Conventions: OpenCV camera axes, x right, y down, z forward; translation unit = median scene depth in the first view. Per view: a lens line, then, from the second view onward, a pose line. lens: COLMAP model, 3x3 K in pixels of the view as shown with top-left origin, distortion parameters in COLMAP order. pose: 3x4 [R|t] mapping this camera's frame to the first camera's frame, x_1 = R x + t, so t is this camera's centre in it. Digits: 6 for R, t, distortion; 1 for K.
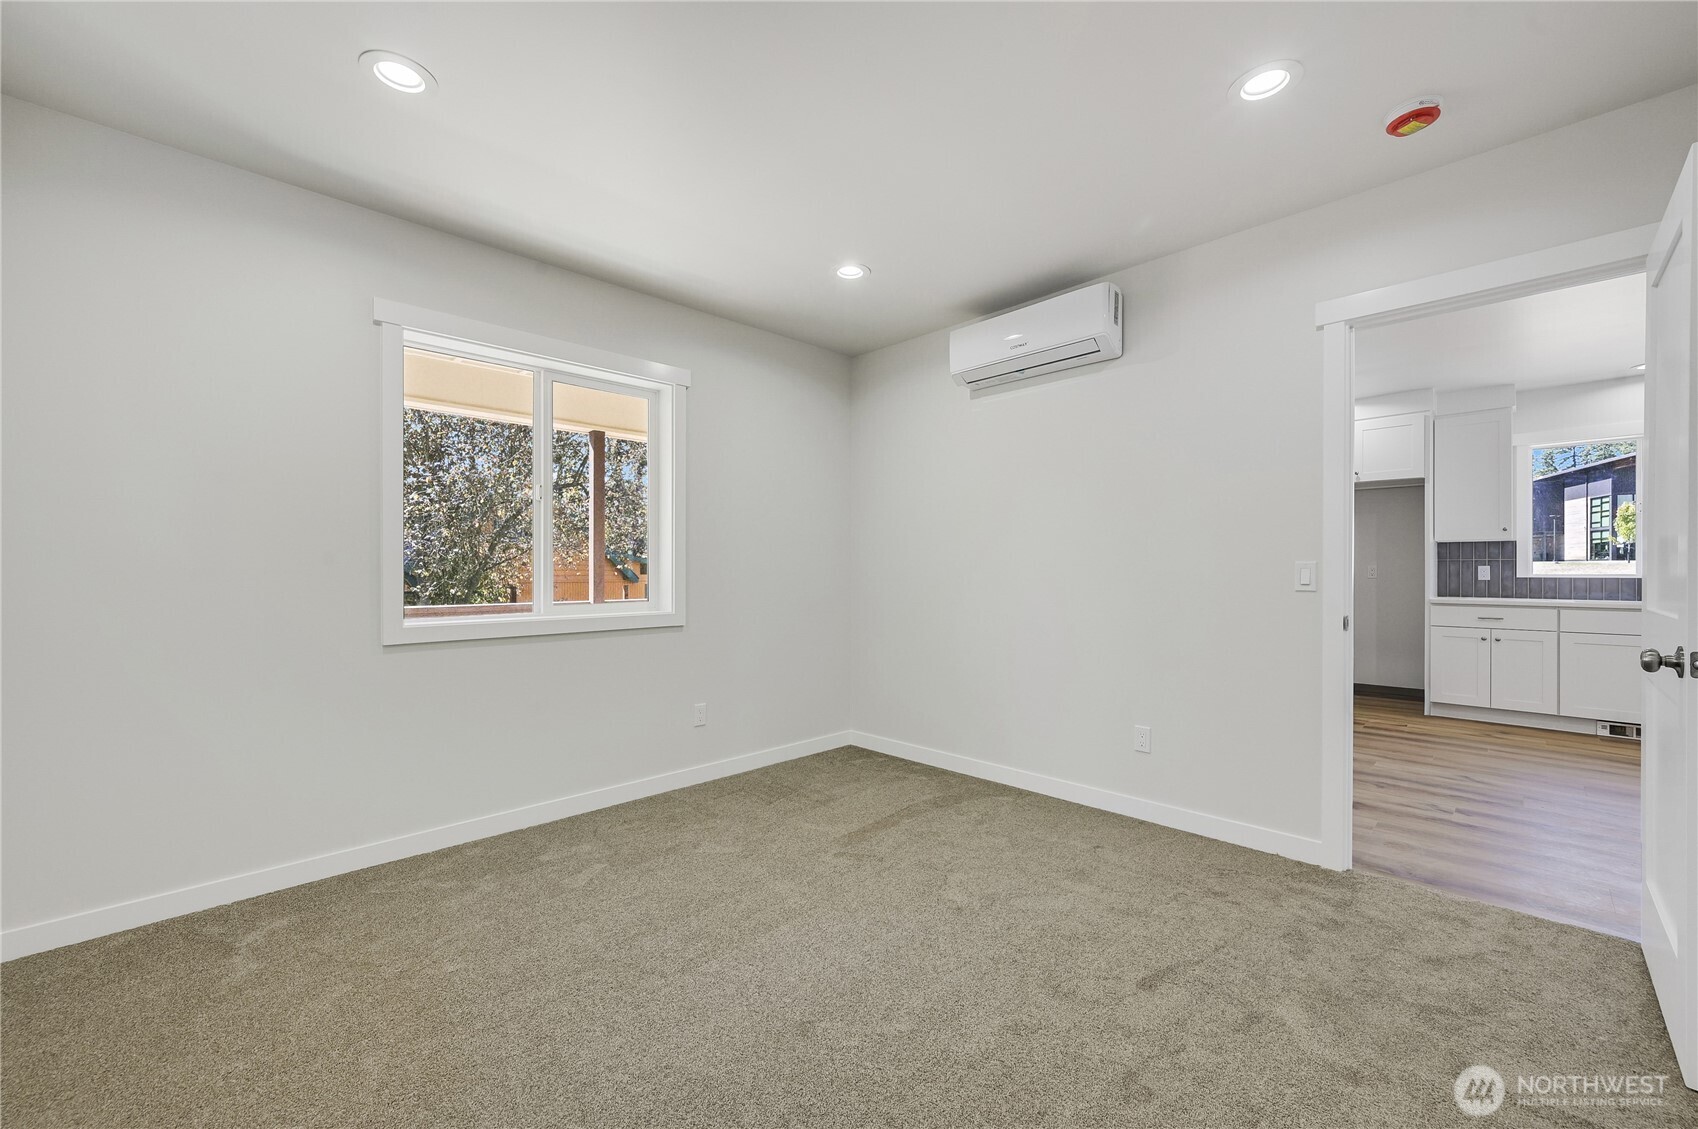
lens RADIAL K [[671.0, 0, 857.8], [0, 671.0, 568.7], [0, 0, 1]] dist [-0.000928, -0.000008]
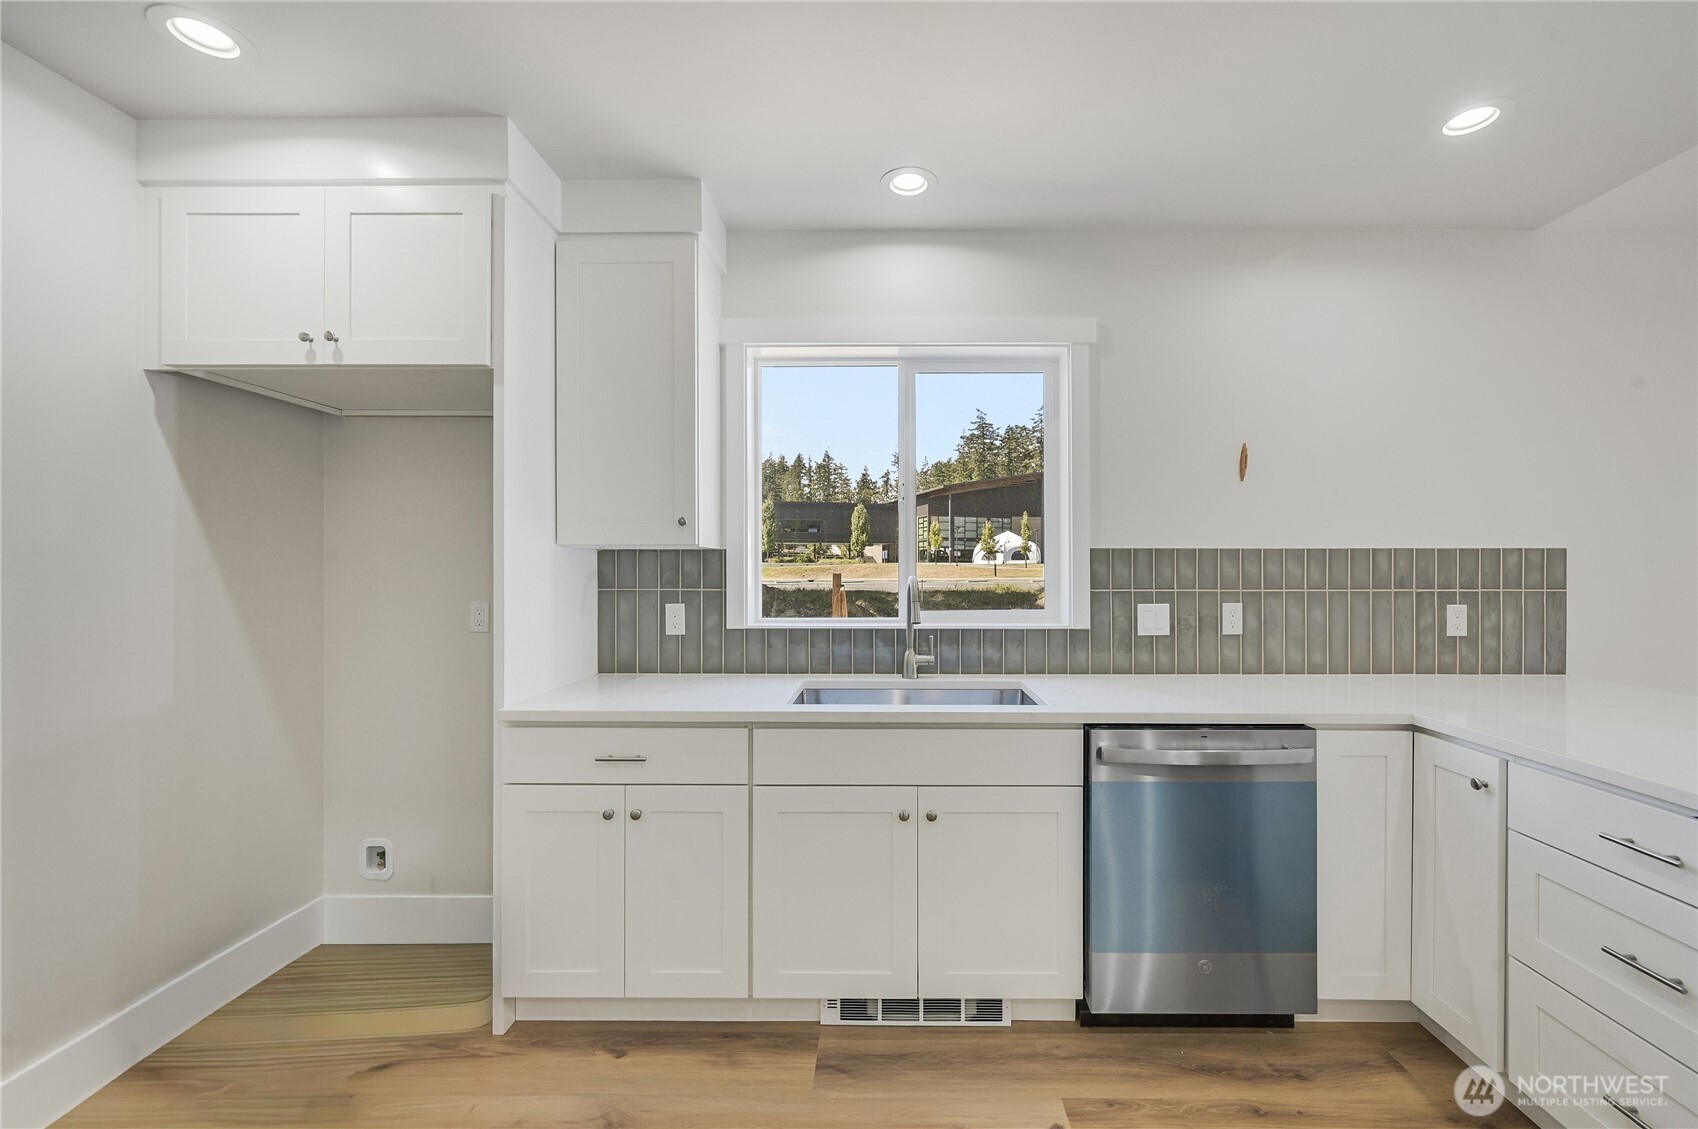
lens RADIAL K [[681.6, 0, 880.1], [0, 681.6, 568.1], [0, 0, 1]] dist [-0.001517, 0.000029]
pose [[0.717550, -0.000763, 0.696507, 1.168288], [0.000183, 1.000000, 0.000907, -0.046852], [-0.696507, -0.000524, 0.717550, 0.940450]]
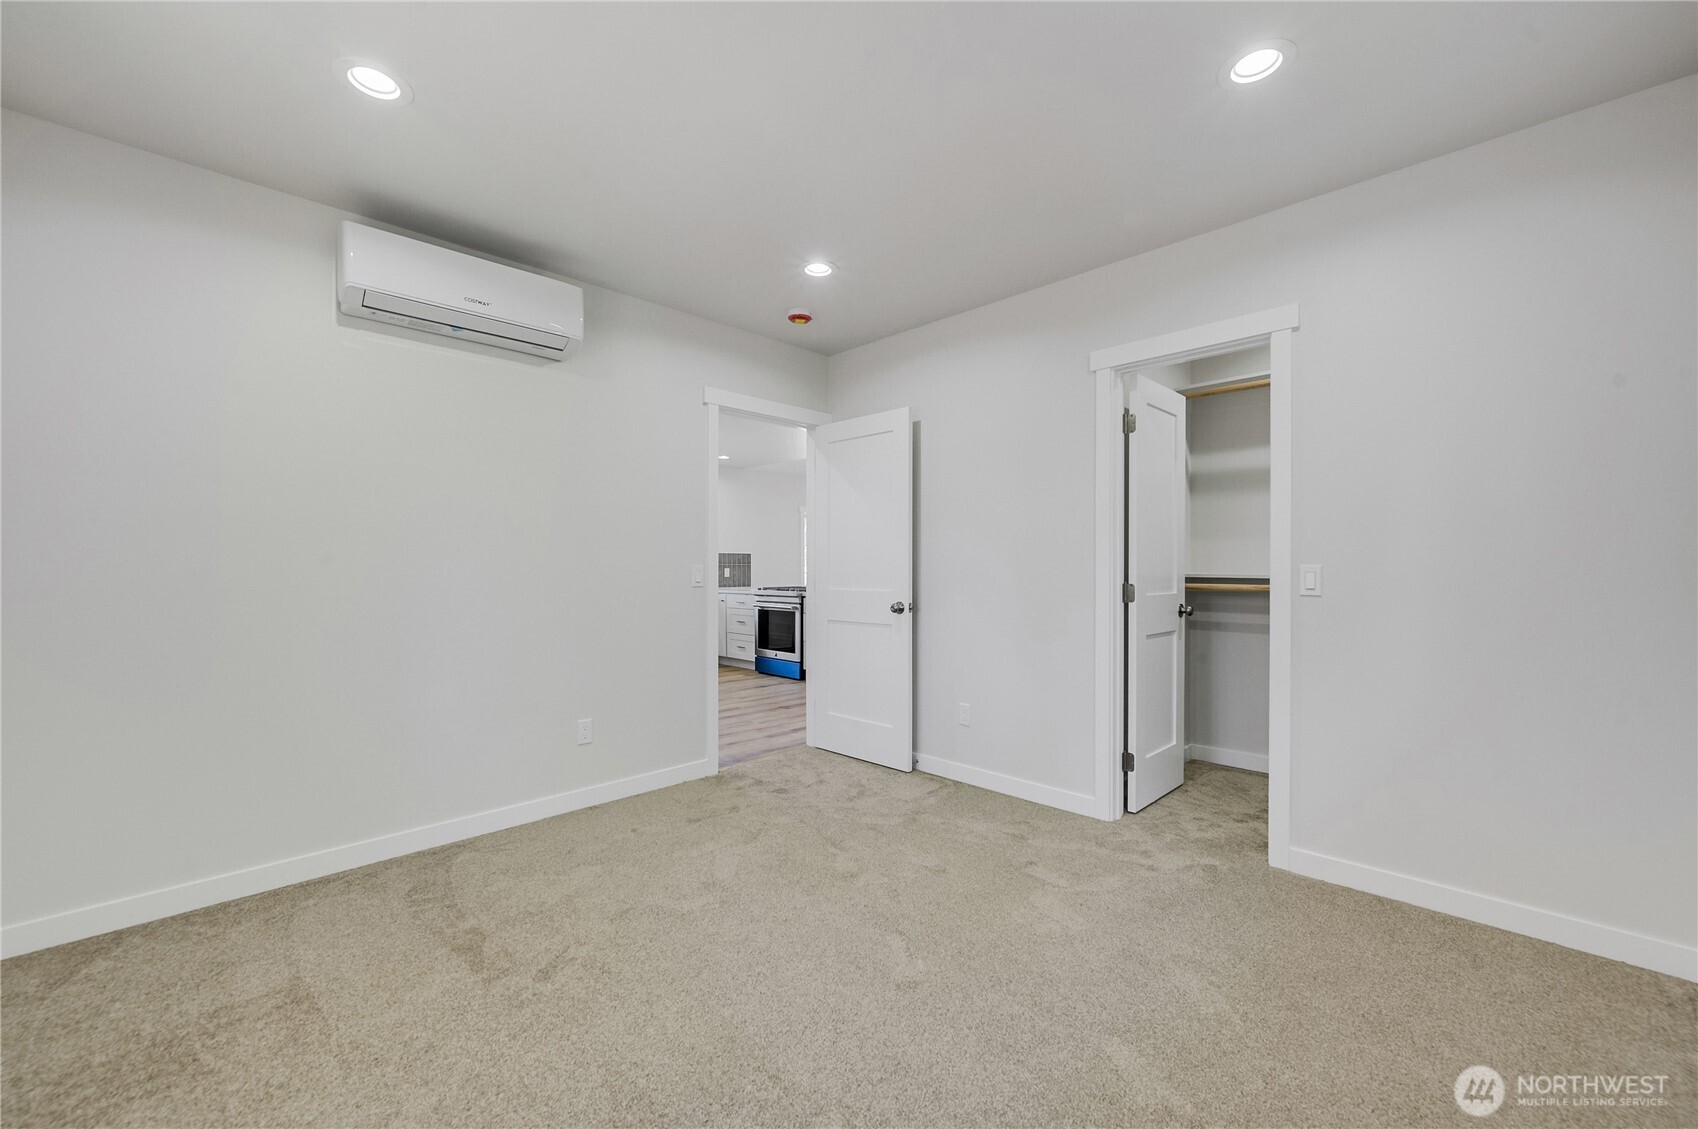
lens RADIAL K [[671.0, 0, 857.8], [0, 671.0, 568.7], [0, 0, 1]] dist [-0.000928, -0.000008]
pose [[-0.013730, 0.000470, 0.999906, -0.591646], [-0.003465, 0.999994, -0.000518, -0.003988], [-0.999900, -0.003471, -0.013729, 0.540599]]
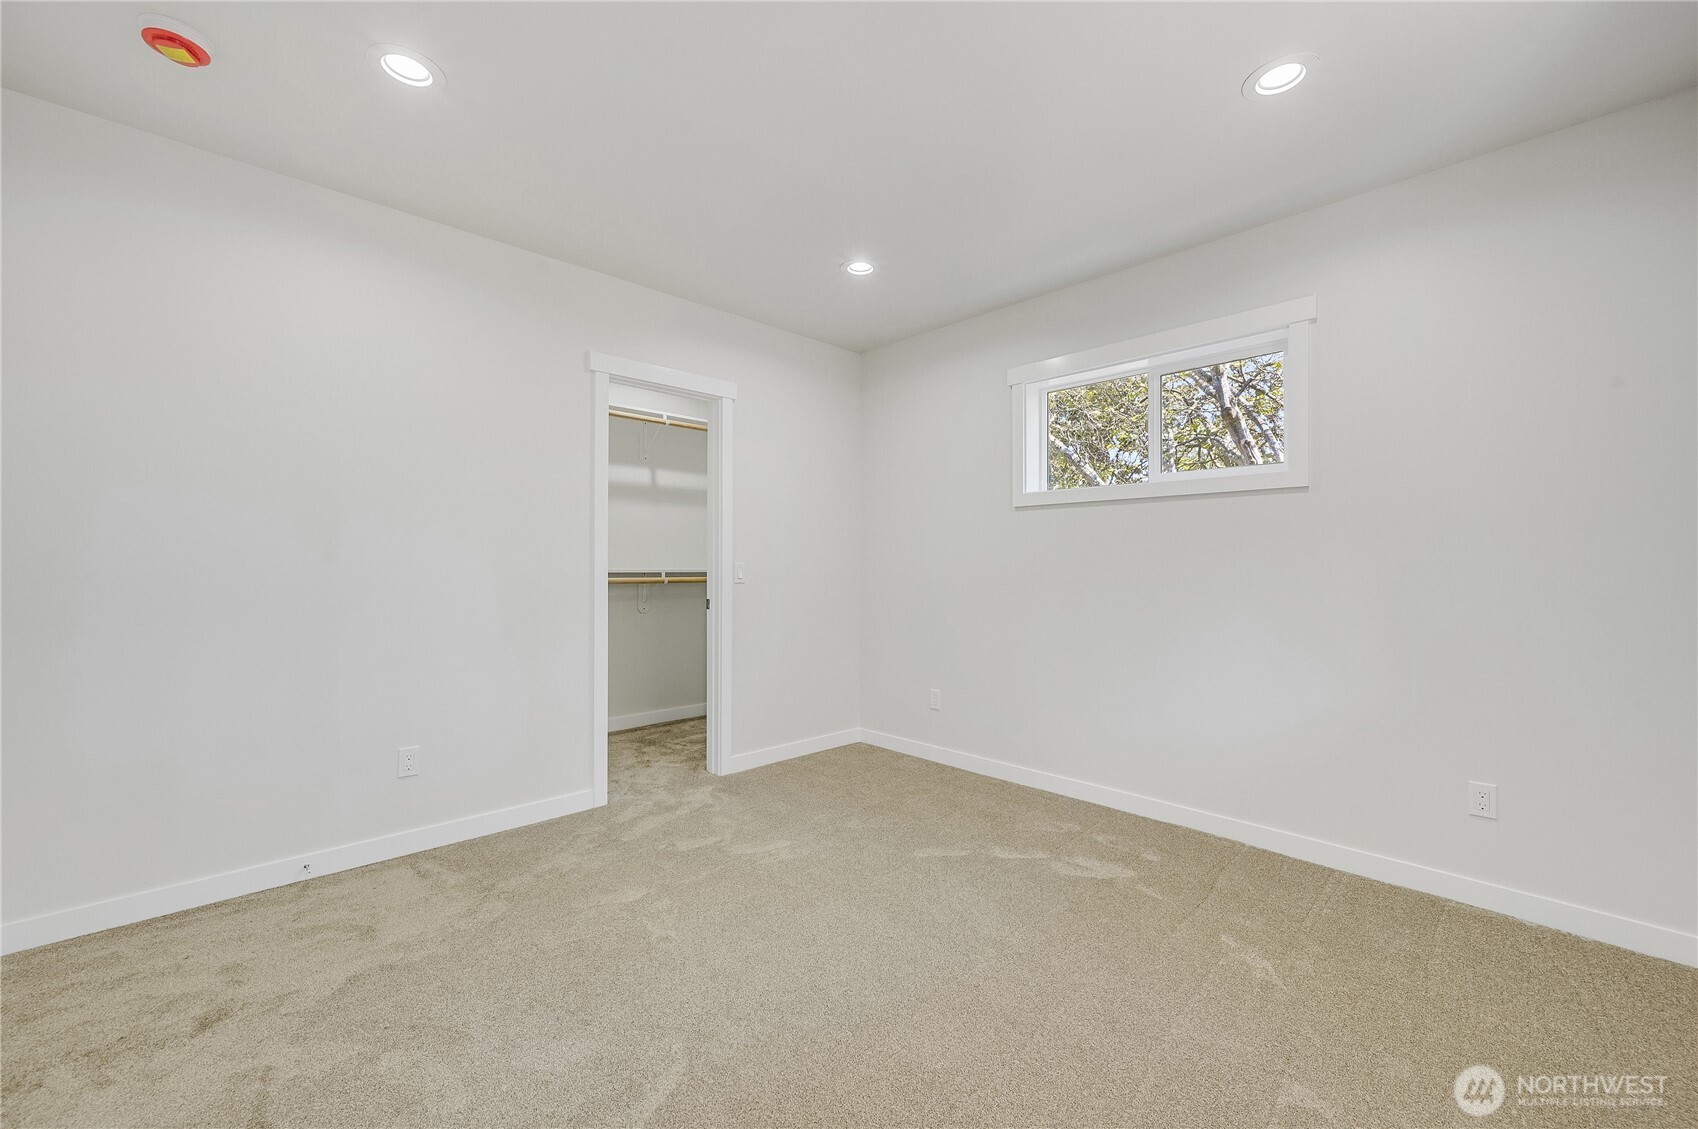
lens RADIAL K [[665.2, 0, 833.1], [0, 665.2, 570.0], [0, 0, 1]] dist [-0.001578, -0.000208]
pose [[-0.999747, -0.000048, 0.022499, -0.022989], [-0.000106, 0.999997, -0.002569, 0.005330], [-0.022499, -0.002571, -0.999744, 1.136862]]
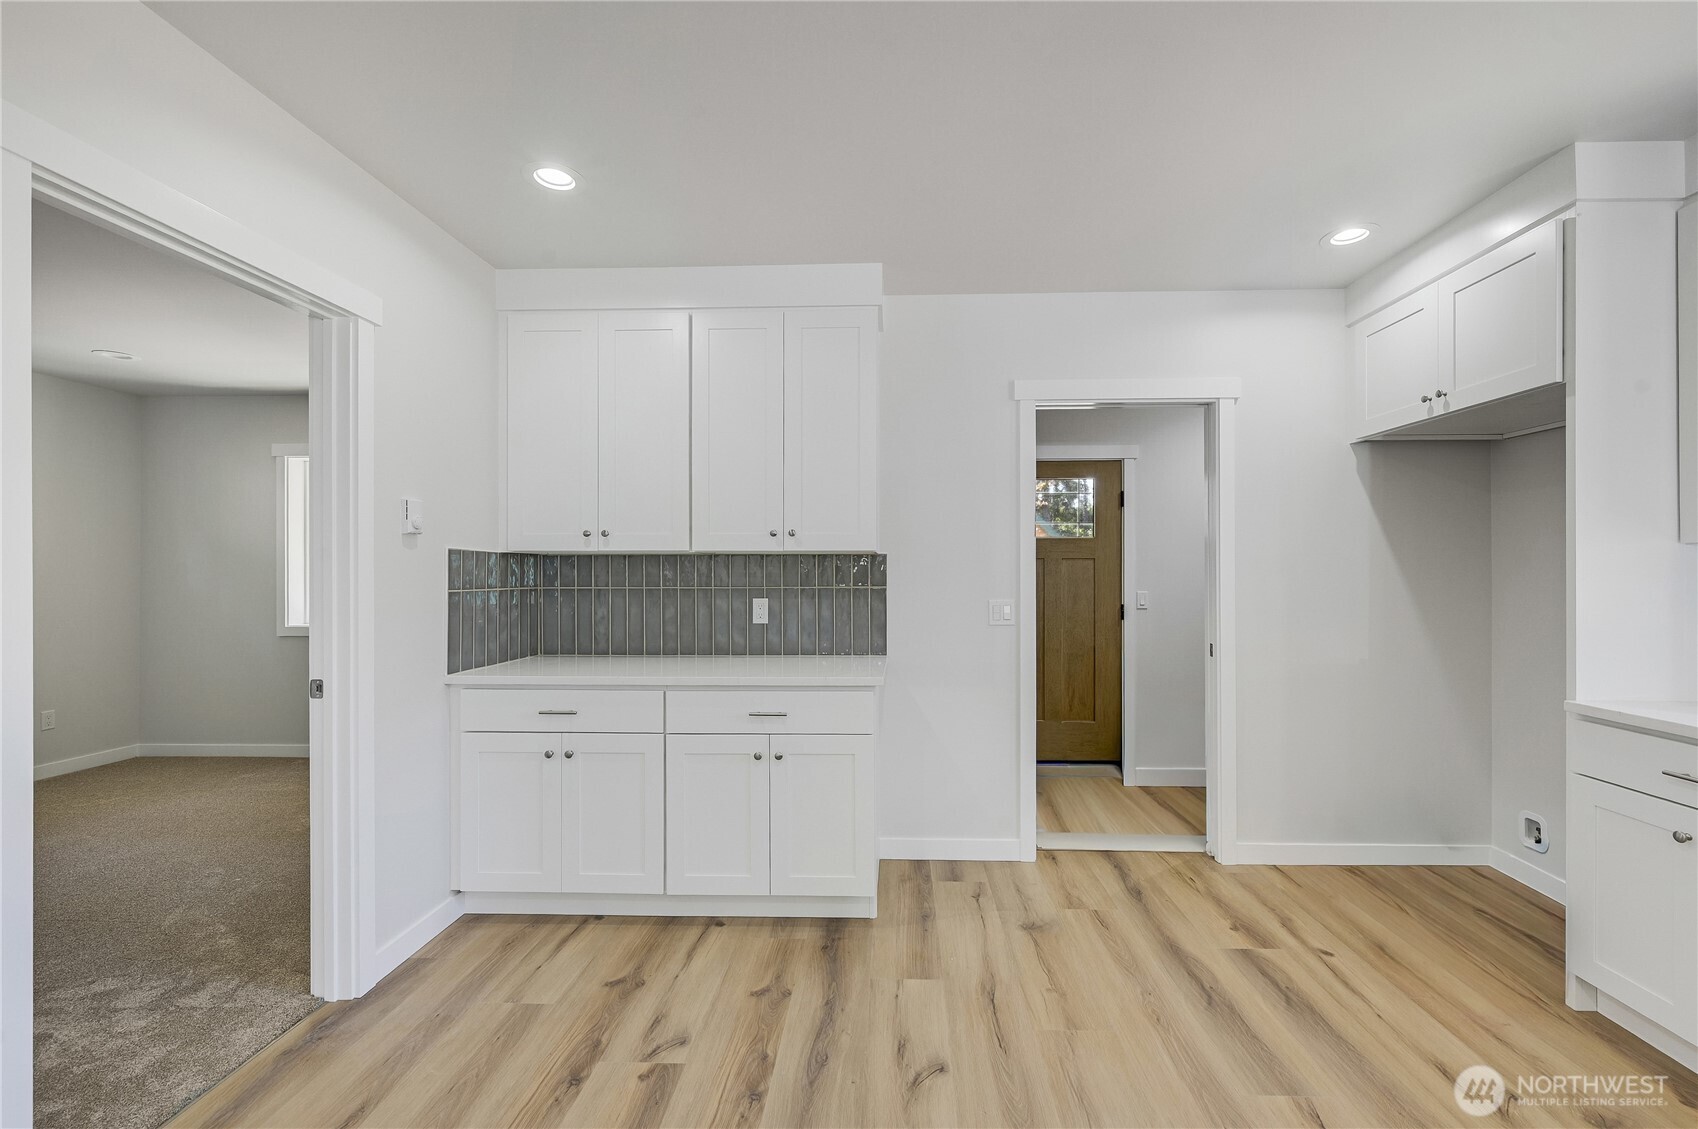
lens RADIAL K [[689.2, 0, 878.1], [0, 689.2, 569.8], [0, 0, 1]] dist [-0.001125, -0.000183]
pose [[0.681437, -0.002066, -0.731874, 1.365241], [-0.000150, 0.999996, -0.002963, -0.043366], [0.731877, 0.002129, 0.681433, 0.701654]]
